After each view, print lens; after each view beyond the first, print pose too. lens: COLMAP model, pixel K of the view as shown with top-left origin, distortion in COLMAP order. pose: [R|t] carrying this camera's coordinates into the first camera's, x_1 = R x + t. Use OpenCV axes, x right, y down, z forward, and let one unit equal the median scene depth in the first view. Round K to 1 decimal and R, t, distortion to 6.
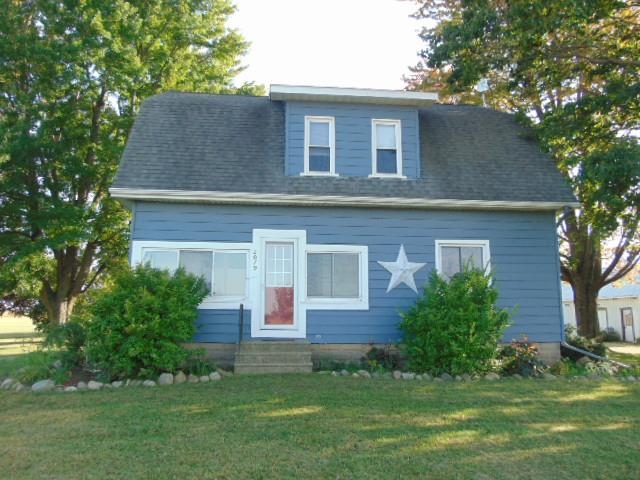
lens RADIAL K [[500.5, 0, 320.0], [0, 500.5, 239.1], [0, 0, 1]] dist [-0.000055, 0.000015]
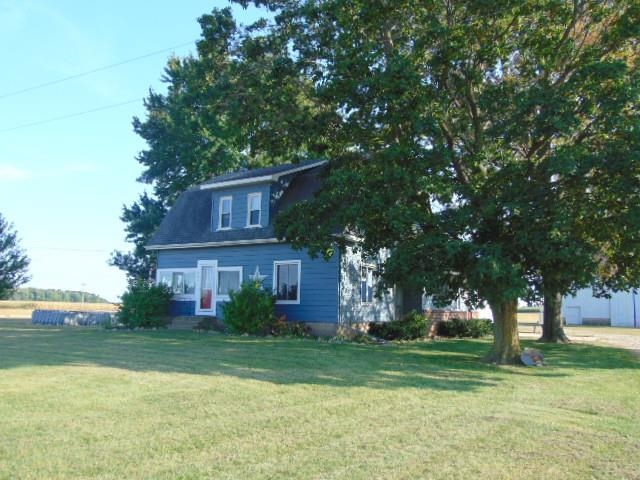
lens RADIAL K [[561.3, 0, 320.0], [0, 561.3, 240.6], [0, 0, 1]] dist [-0.001572, -0.000445]
pose [[0.776767, -0.067842, -0.626124, 1.611141], [0.075437, 0.997046, -0.014445, -0.030120], [0.625254, -0.036012, 0.779590, -0.410783]]
